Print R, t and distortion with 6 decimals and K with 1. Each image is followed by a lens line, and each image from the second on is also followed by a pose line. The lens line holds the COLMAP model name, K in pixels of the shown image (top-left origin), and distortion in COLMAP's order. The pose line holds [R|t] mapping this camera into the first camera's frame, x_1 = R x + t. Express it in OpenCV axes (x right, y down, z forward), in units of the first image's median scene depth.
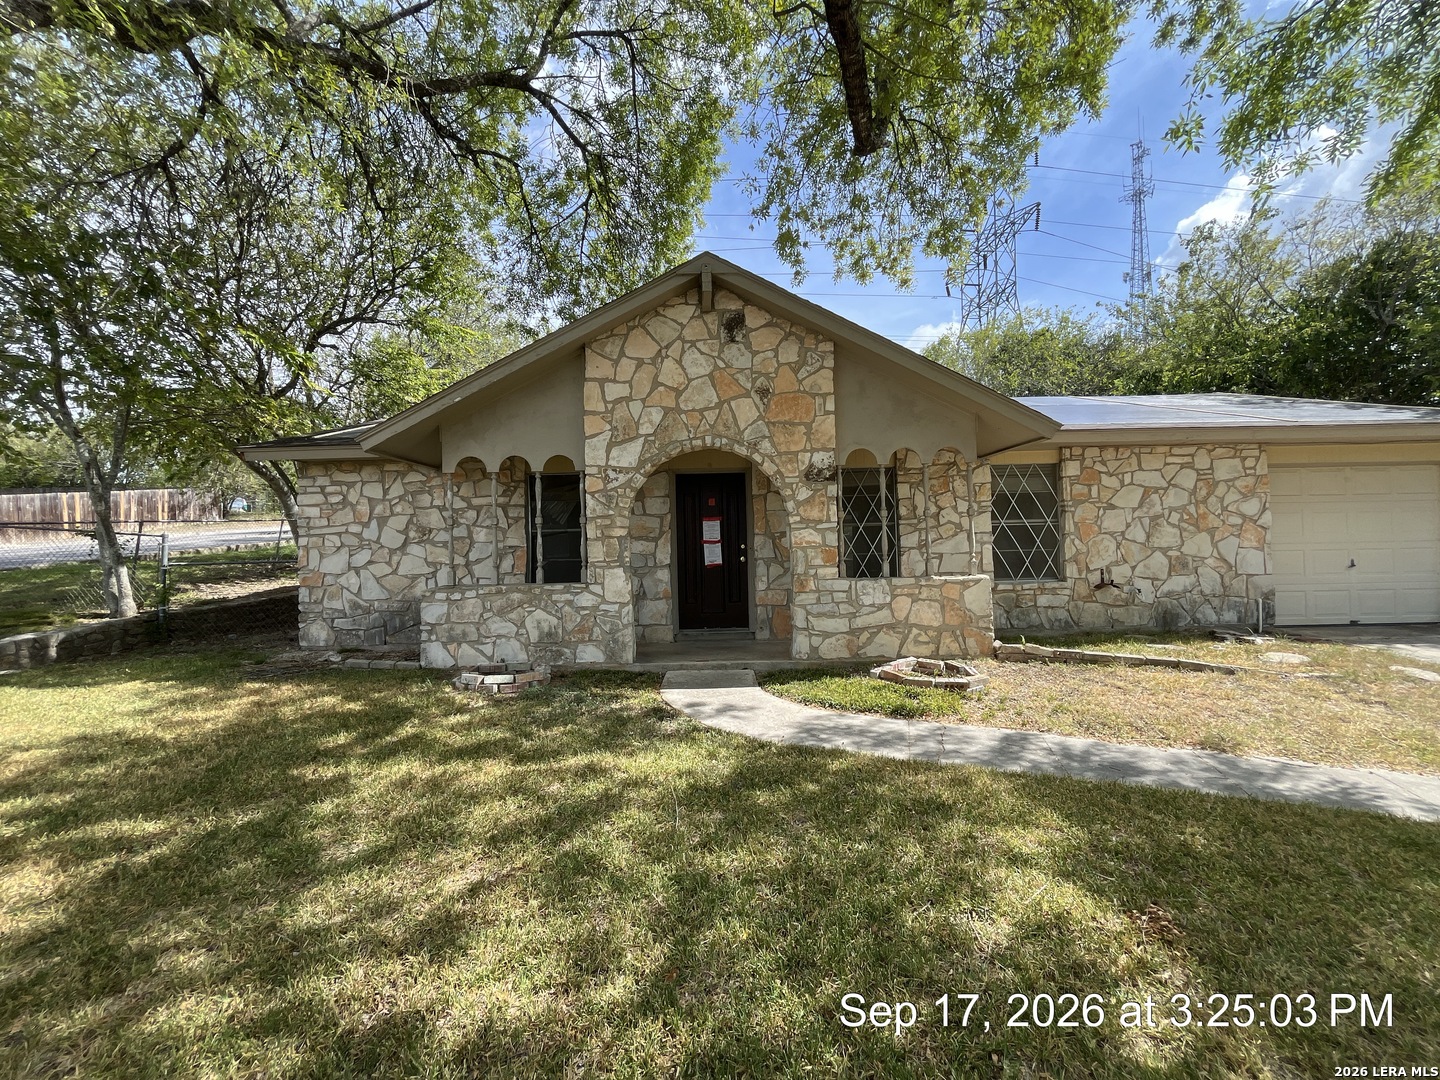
lens RADIAL K [[580.1, 0, 720.4], [0, 580.1, 543.7], [0, 0, 1]] dist [0.001160, 0.000001]
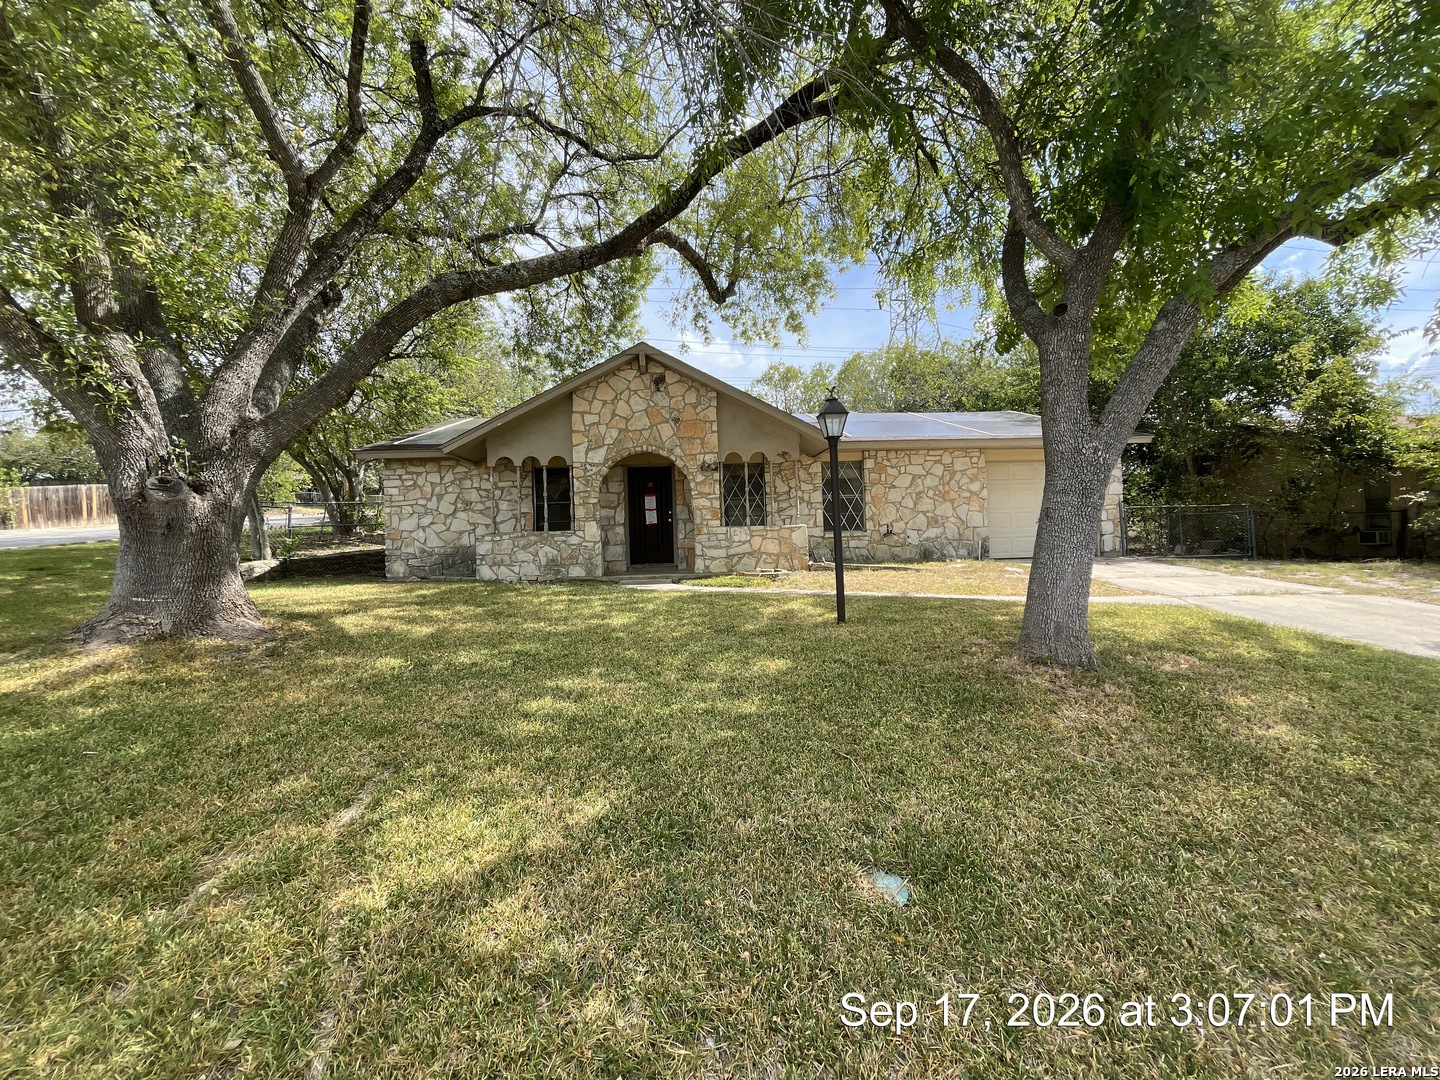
lens RADIAL K [[580.1, 0, 722.2], [0, 580.1, 532.9], [0, 0, 1]] dist [0.001160, 0.000001]
pose [[0.997853, -0.008172, 0.064980, 0.082355], [0.008659, 0.999937, -0.007206, 0.079243], [-0.064917, 0.007753, 0.997861, -0.644480]]
